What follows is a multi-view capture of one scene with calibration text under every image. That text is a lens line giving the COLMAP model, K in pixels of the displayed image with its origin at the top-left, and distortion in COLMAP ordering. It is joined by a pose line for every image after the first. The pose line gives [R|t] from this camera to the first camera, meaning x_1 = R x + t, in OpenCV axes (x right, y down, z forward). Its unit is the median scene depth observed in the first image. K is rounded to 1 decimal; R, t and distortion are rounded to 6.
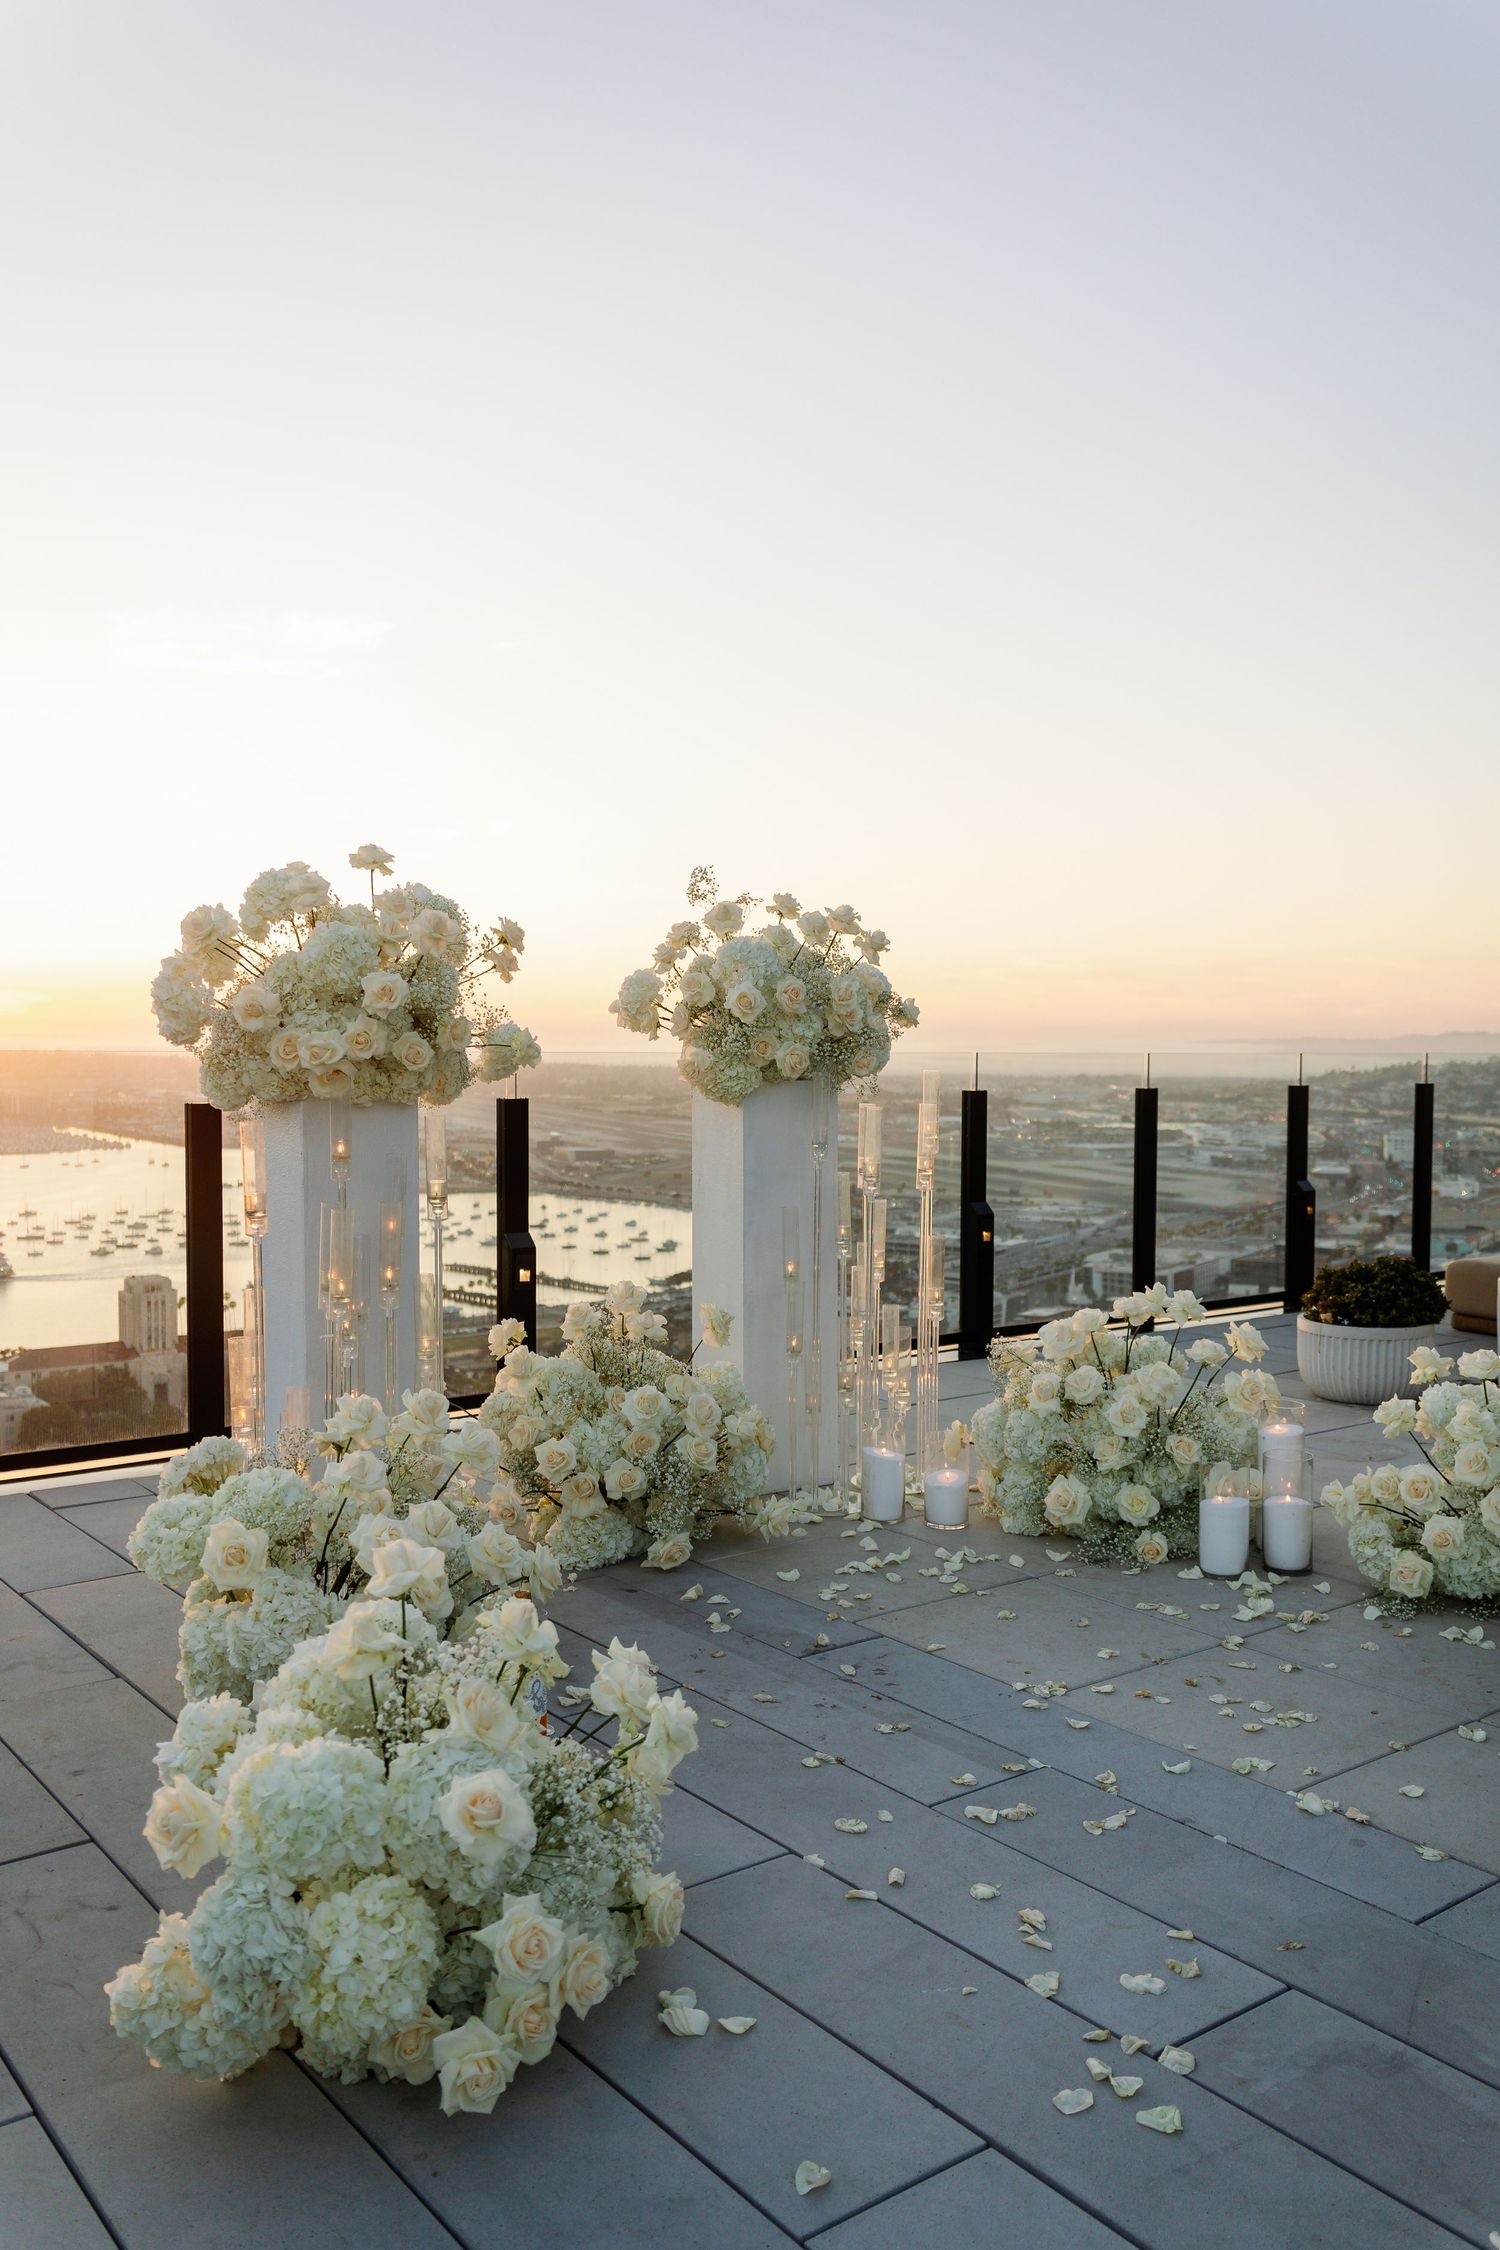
lens RADIAL K [[1839.1, 0, 760.6], [0, 1839.1, 1134.2], [0, 0, 1]] dist [-0.003865, -0.002837]
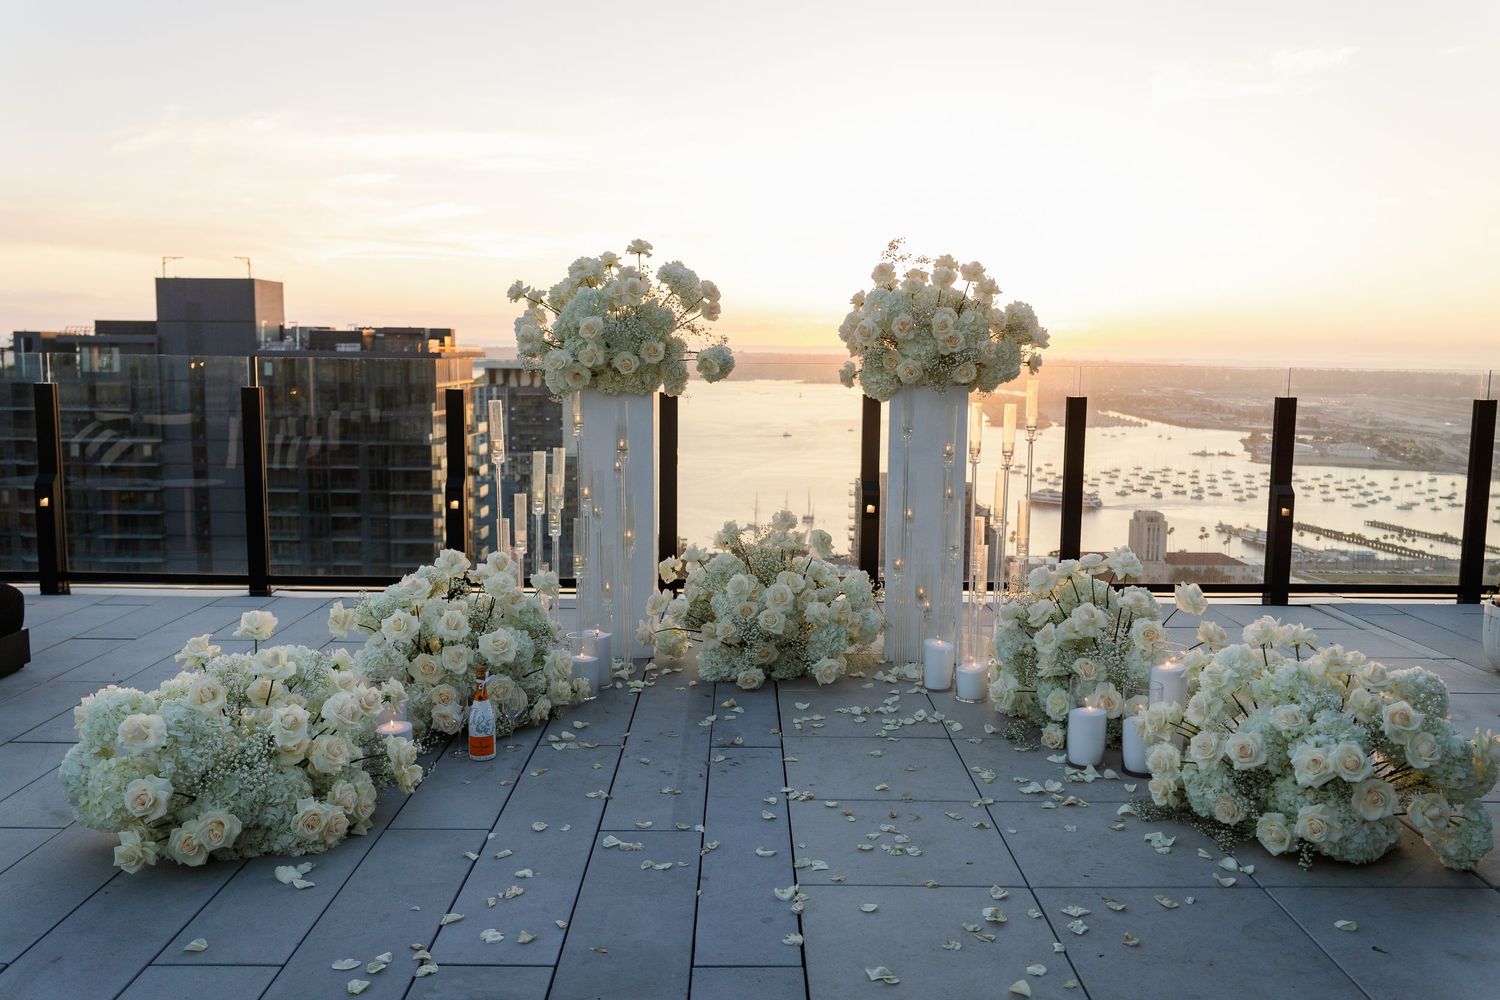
lens RADIAL K [[1226.1, 0, 756.1], [0, 1226.1, 490.6], [0, 0, 1]] dist [-0.003865, -0.002837]
pose [[0.797811, 0.072130, -0.598578, 0.559716], [-0.036358, 0.996767, 0.071653, -0.011827], [0.601811, -0.035402, 0.797854, 0.154399]]
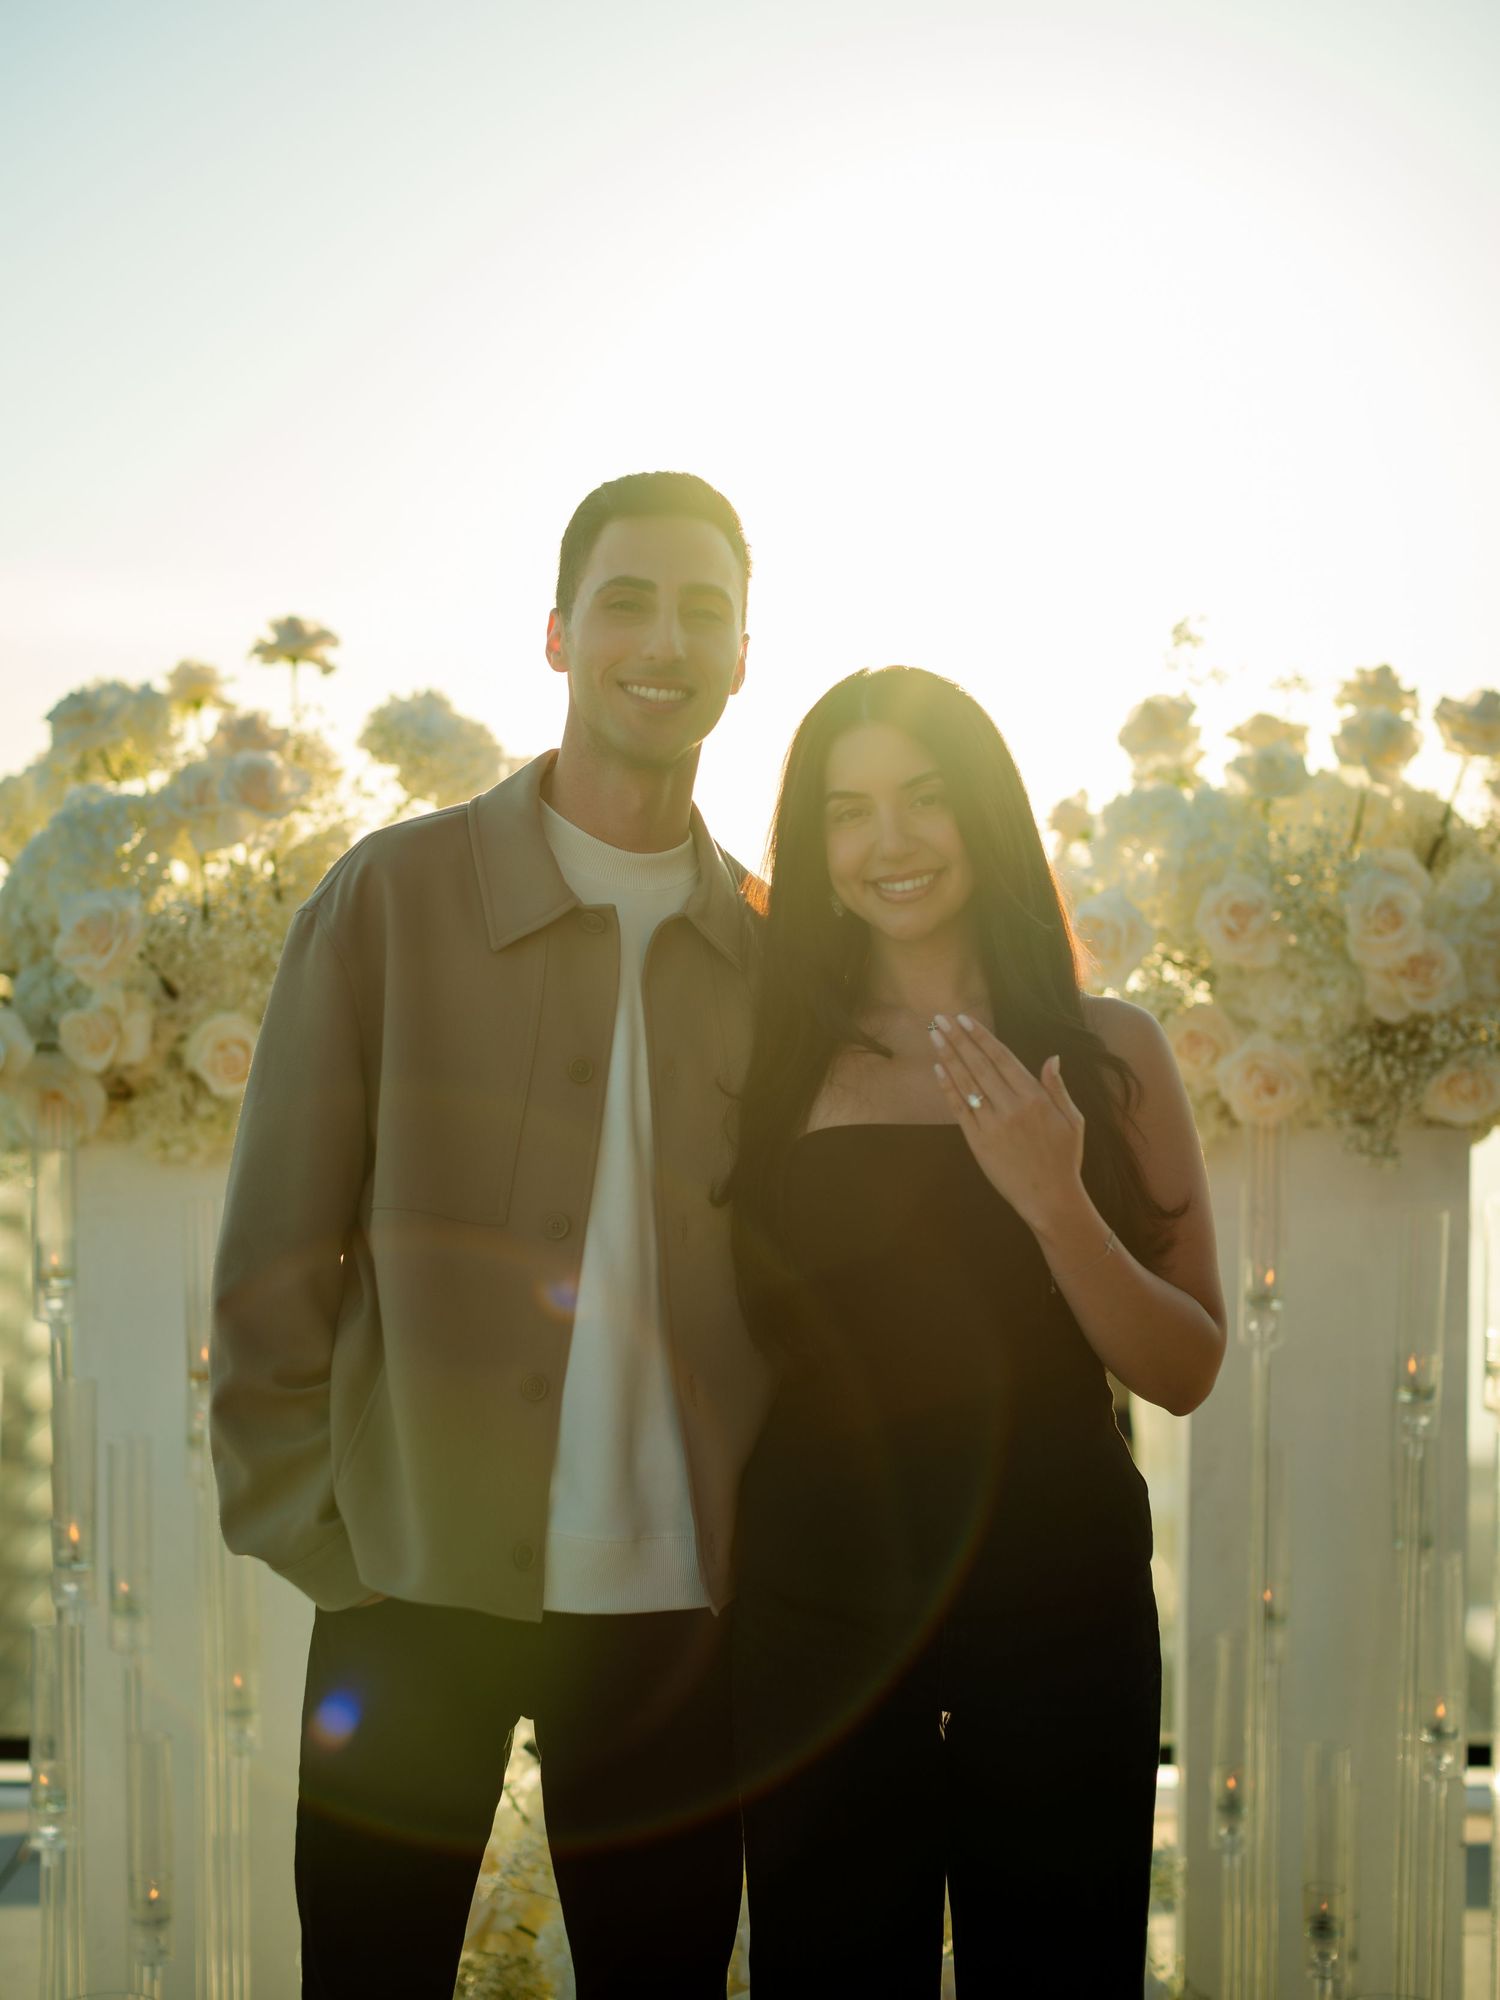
lens RADIAL K [[3397.8, 0, 738.9], [0, 3397.8, 983.7], [0, 0, 1]] dist [-0.019443, 0.000000]
pose [[0.795613, 0.011304, -0.605699, 0.412092], [-0.032207, 0.999201, -0.023657, -0.043640], [0.604948, 0.038330, 0.795342, 0.367023]]
